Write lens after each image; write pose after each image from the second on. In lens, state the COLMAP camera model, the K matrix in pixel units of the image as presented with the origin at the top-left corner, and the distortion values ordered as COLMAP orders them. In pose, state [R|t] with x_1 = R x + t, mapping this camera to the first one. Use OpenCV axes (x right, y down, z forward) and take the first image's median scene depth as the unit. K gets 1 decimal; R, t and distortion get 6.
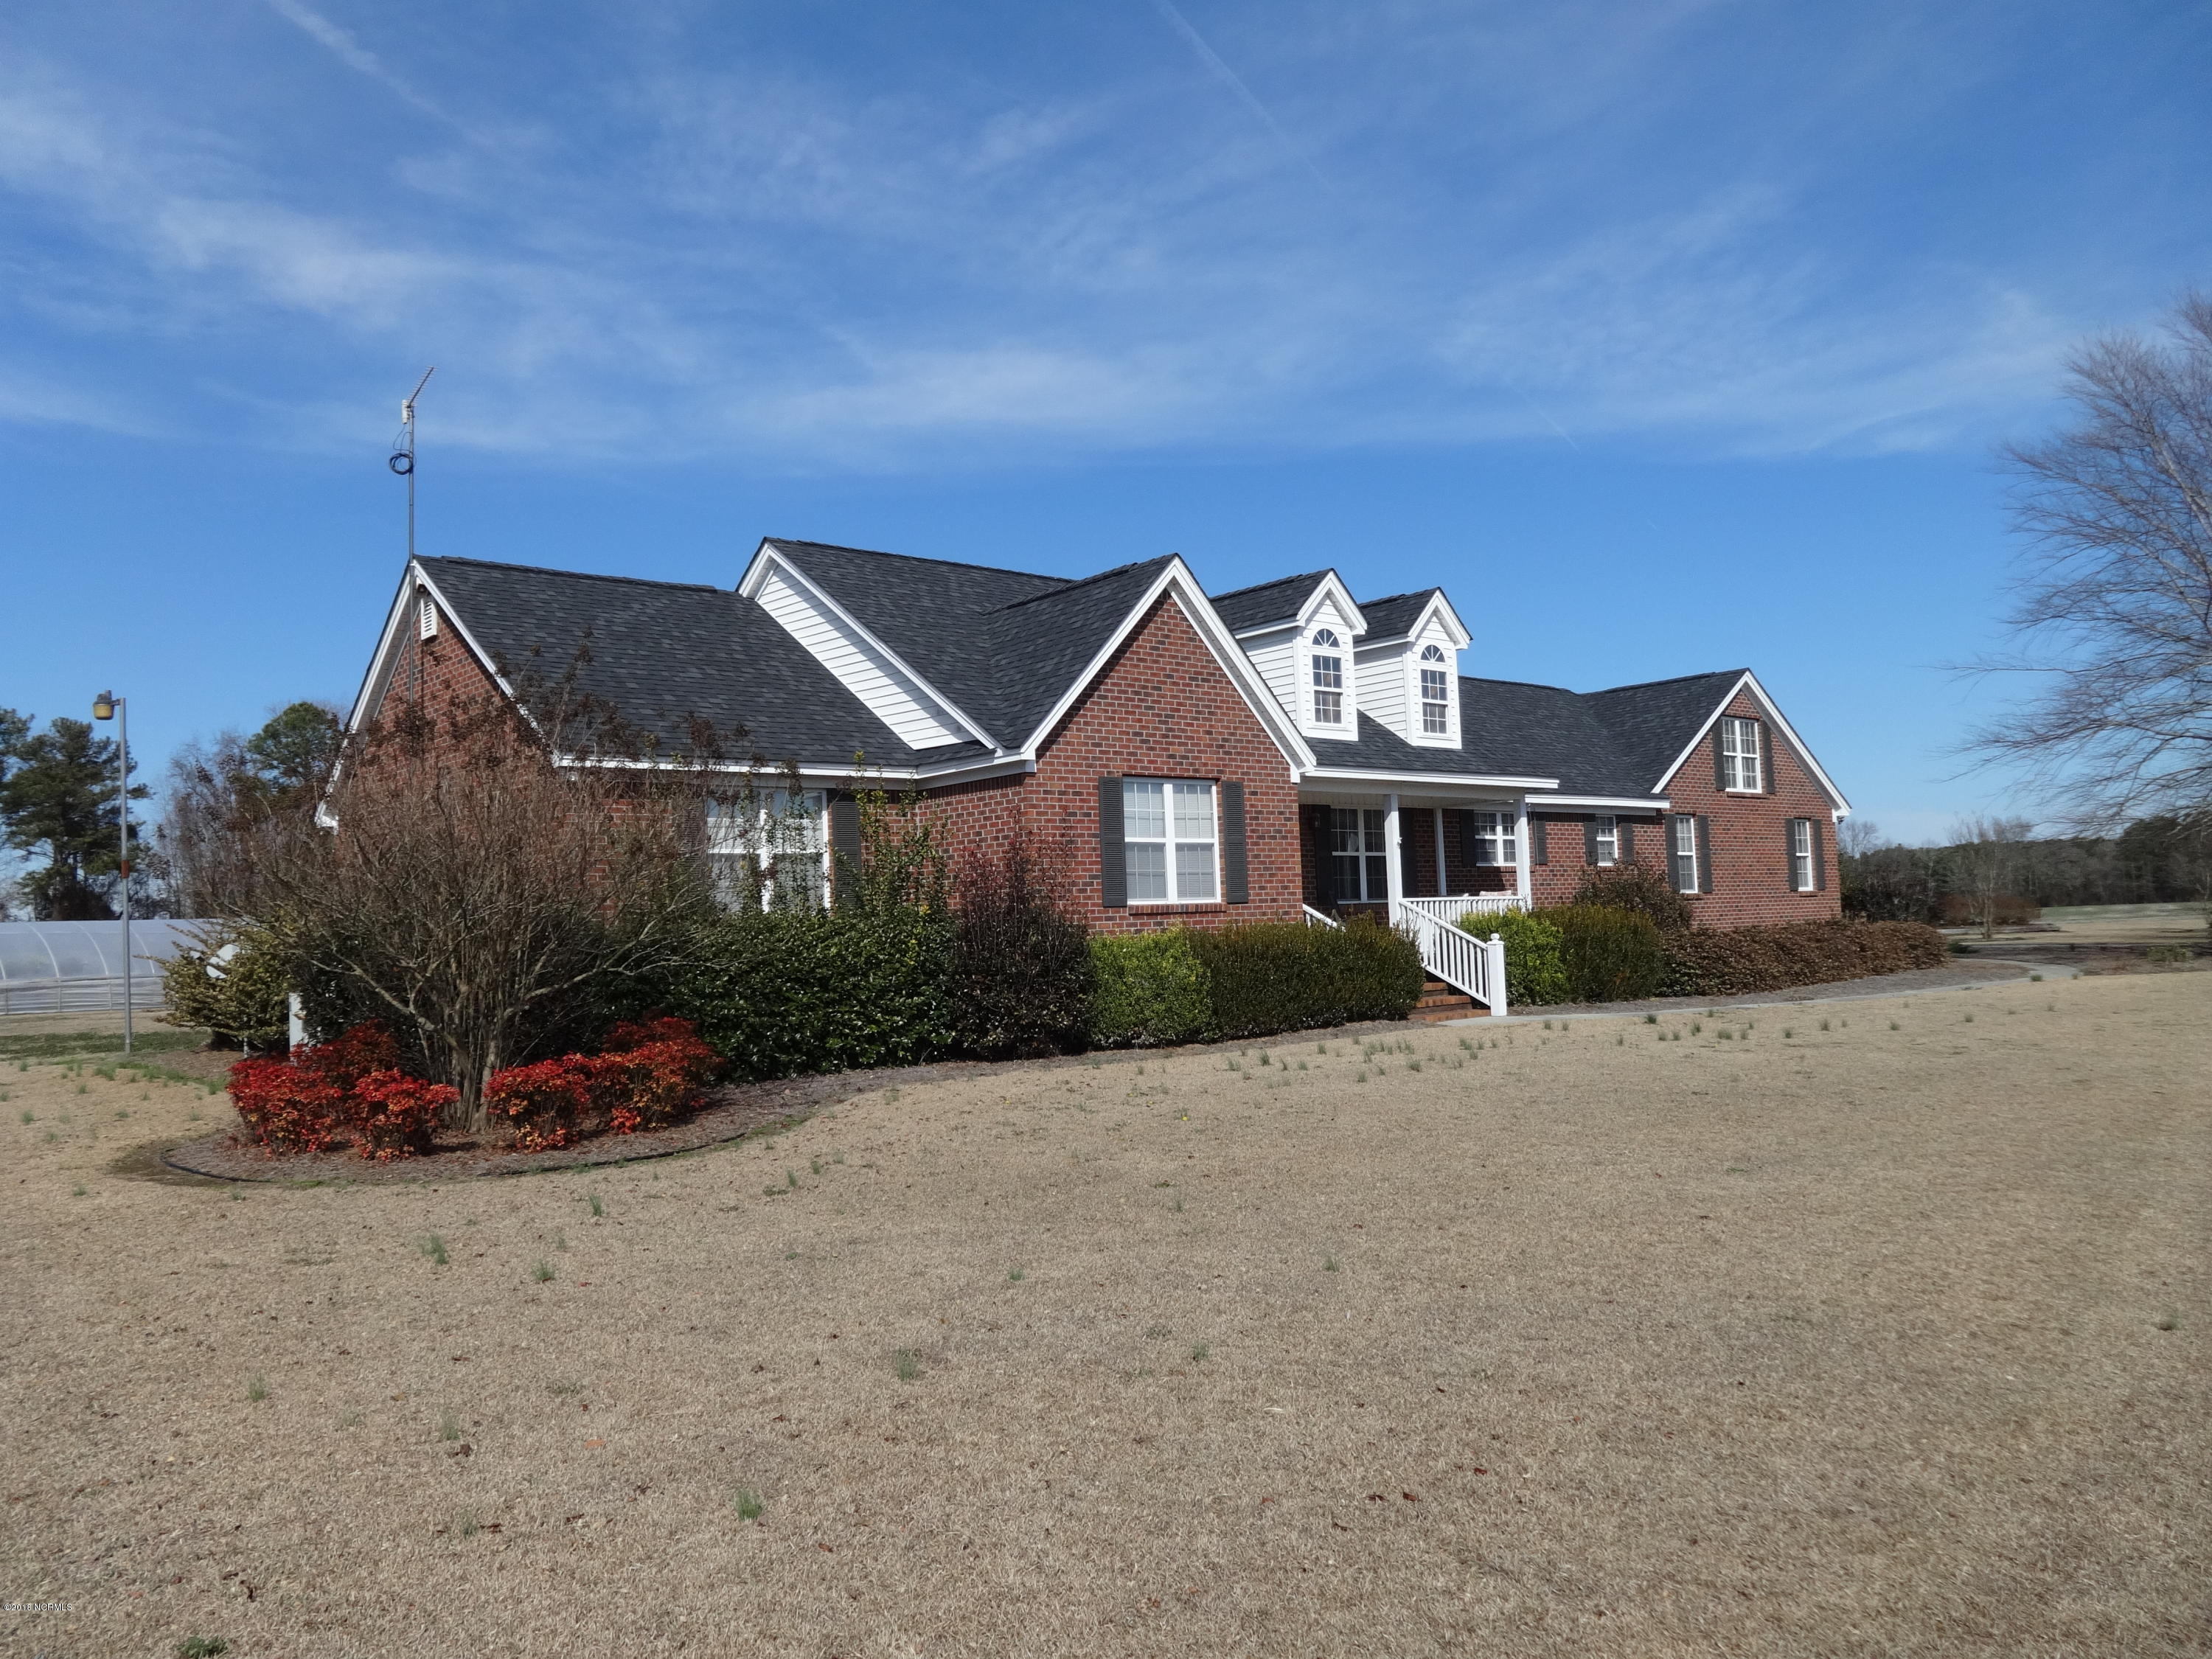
lens RADIAL K [[1675.4, 0, 1116.1], [0, 1675.4, 841.3], [0, 0, 1]] dist [-0.009590, 0.003122]
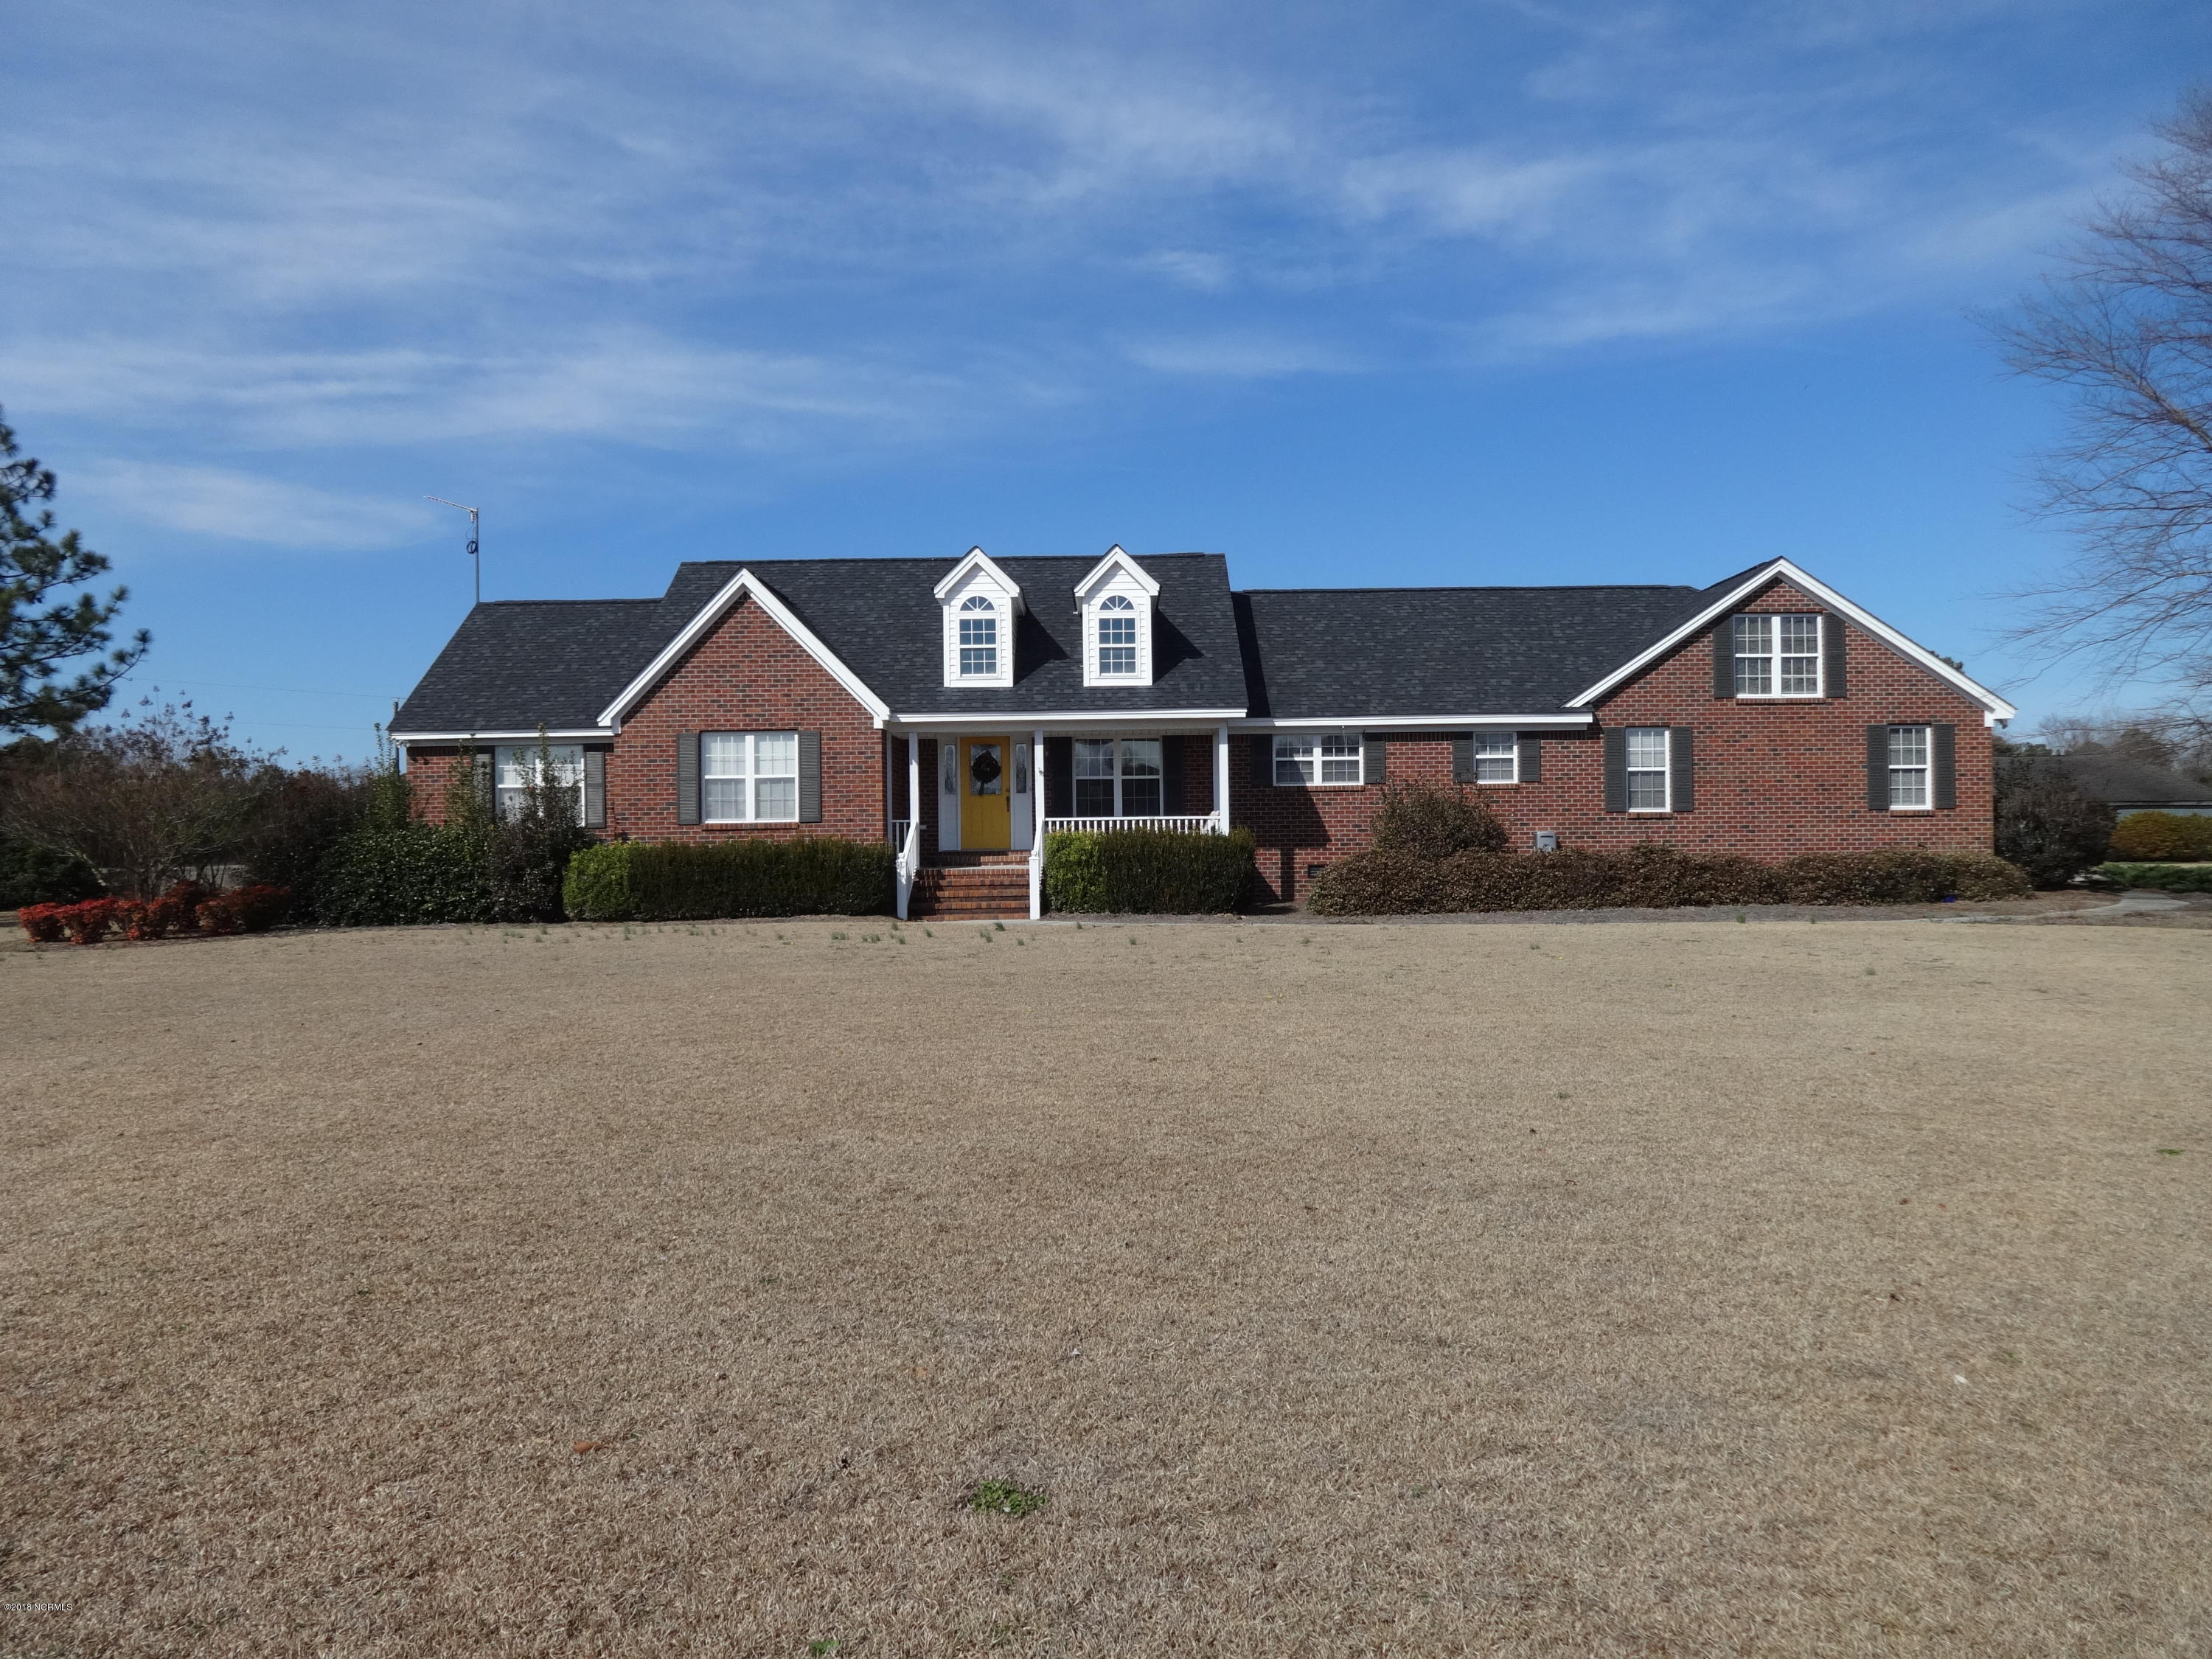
lens RADIAL K [[1675.4, 0, 1108.6], [0, 1675.4, 815.5], [0, 0, 1]] dist [-0.009590, 0.003122]
pose [[0.757779, 0.017535, -0.652276, 0.174049], [0.020280, 0.998523, 0.050404, -0.004794], [0.652196, -0.051423, 0.756304, 0.023850]]
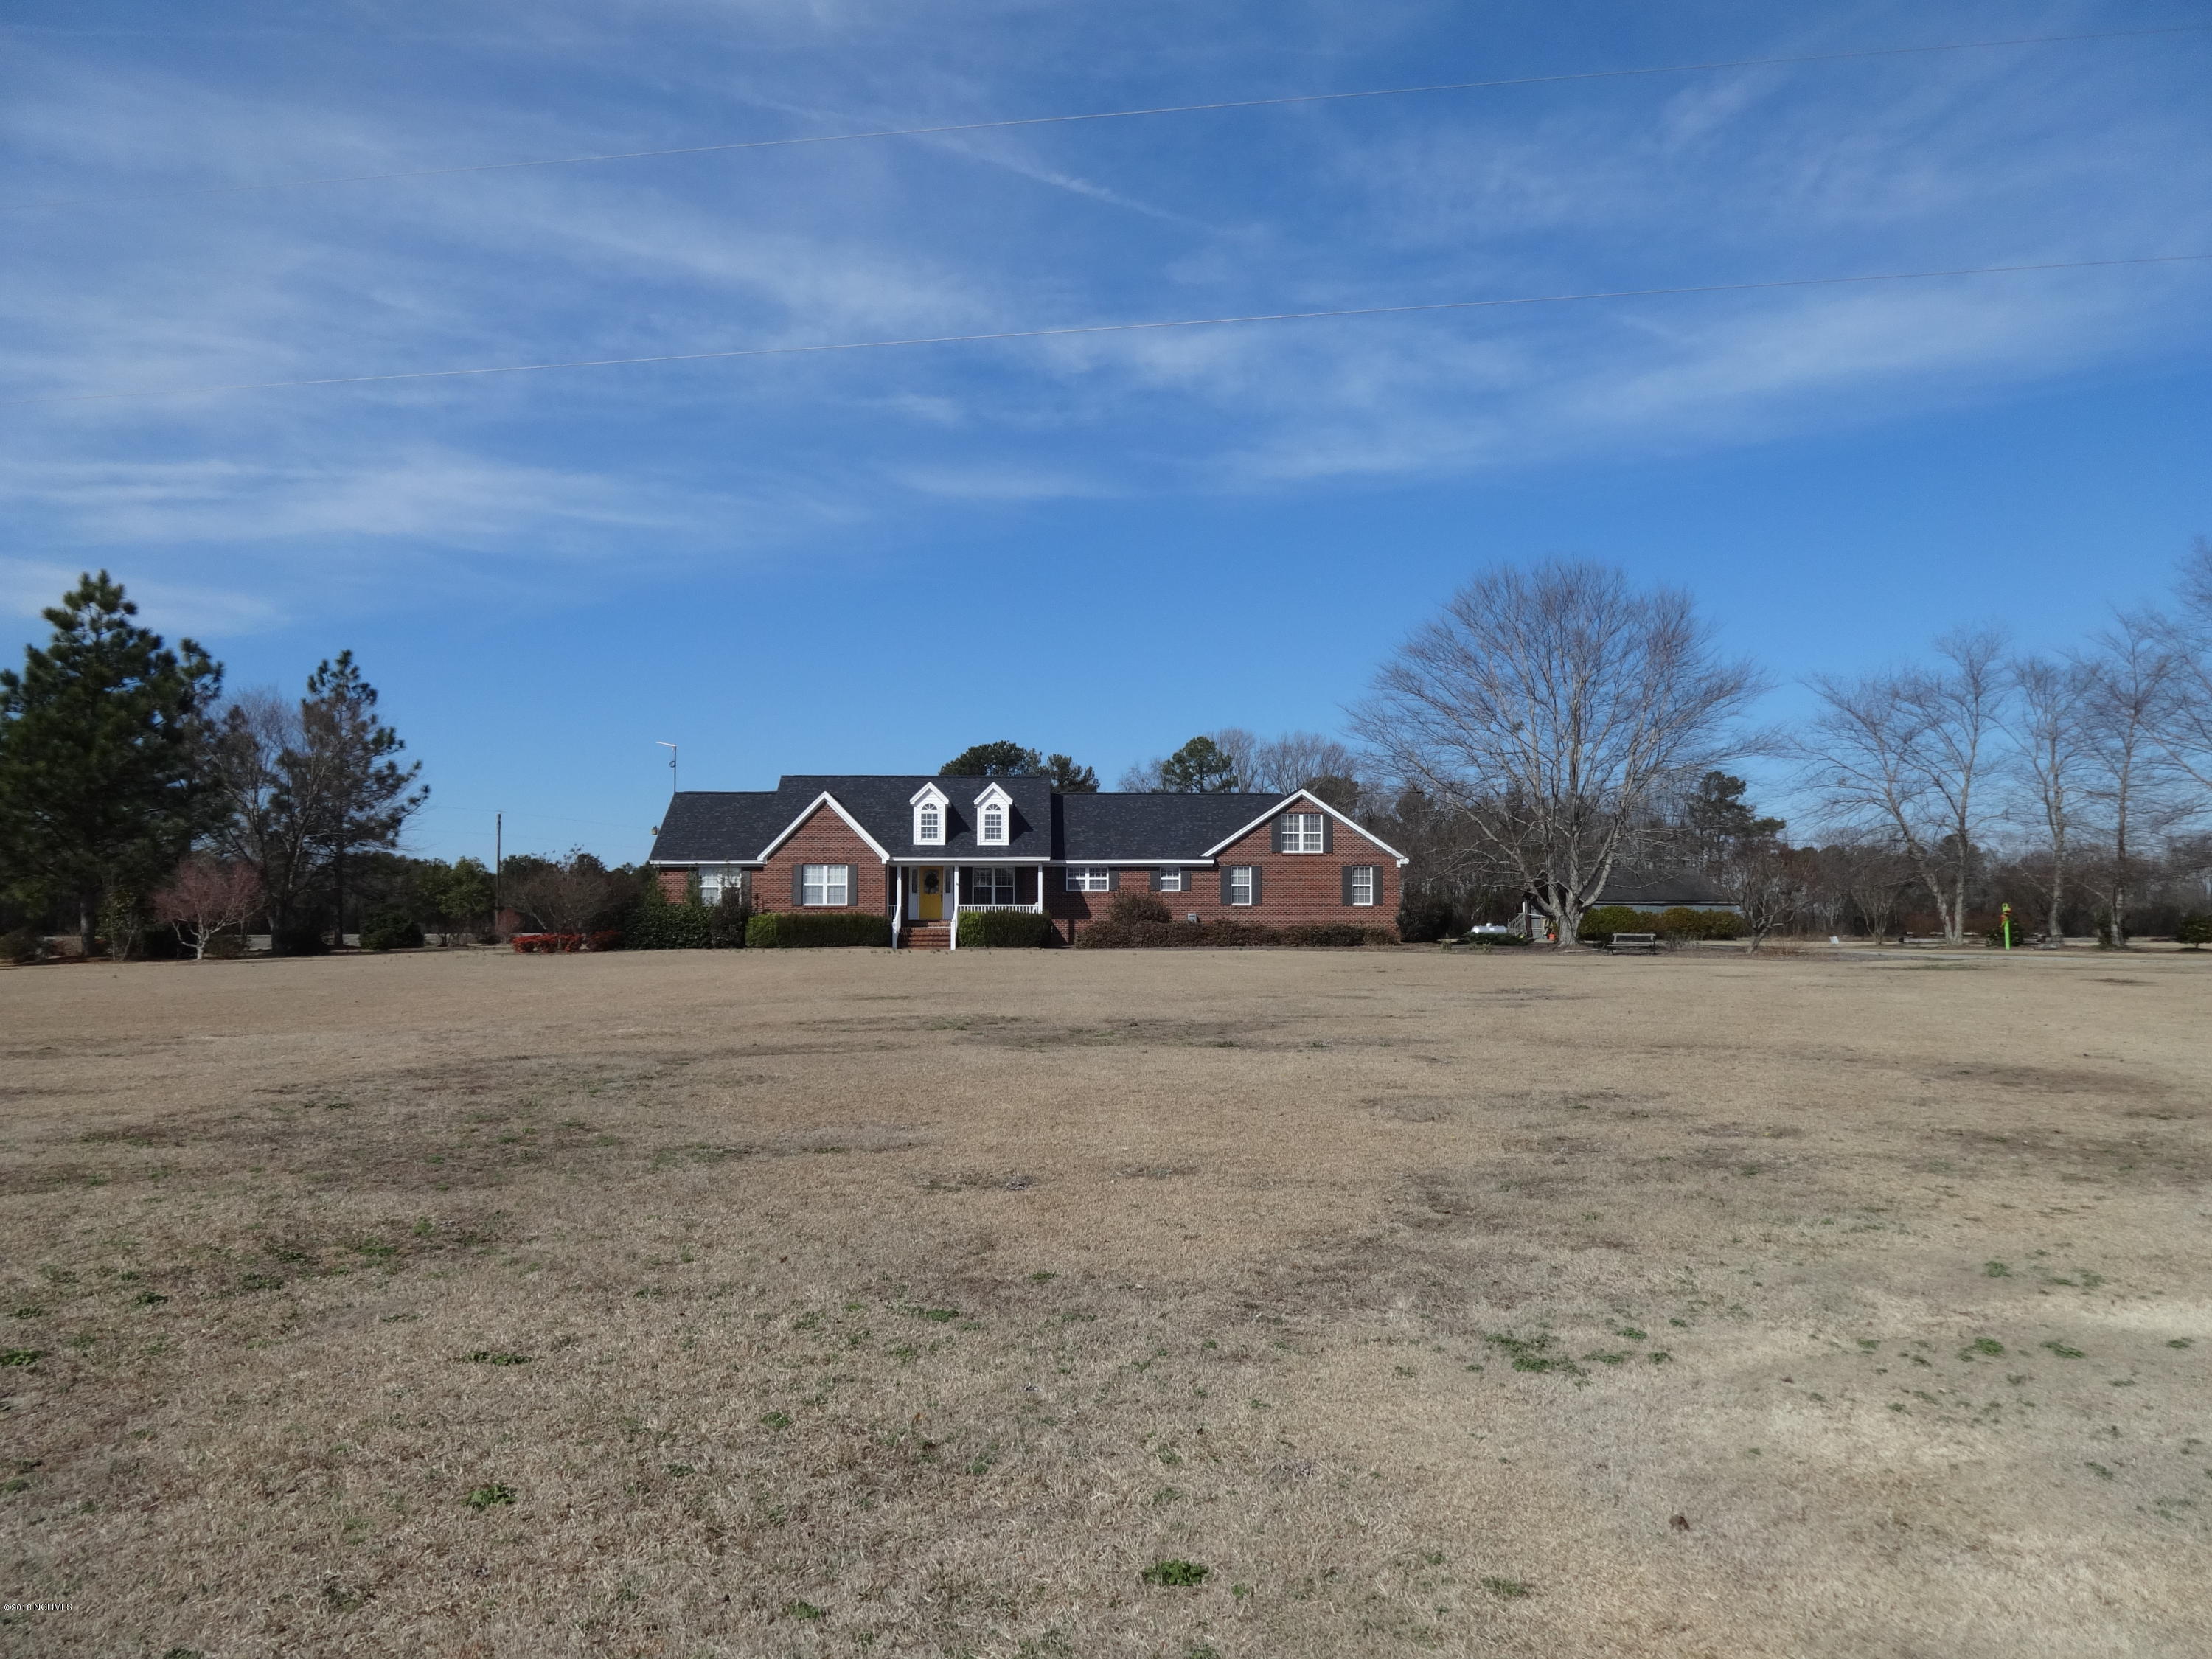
lens RADIAL K [[1675.4, 0, 1126.1], [0, 1675.4, 827.3], [0, 0, 1]] dist [-0.009590, 0.003122]
pose [[0.787447, 0.000105, -0.616382, 0.354174], [0.006068, 0.999950, 0.007923, -0.018942], [0.616353, -0.009979, 0.787407, -0.159755]]
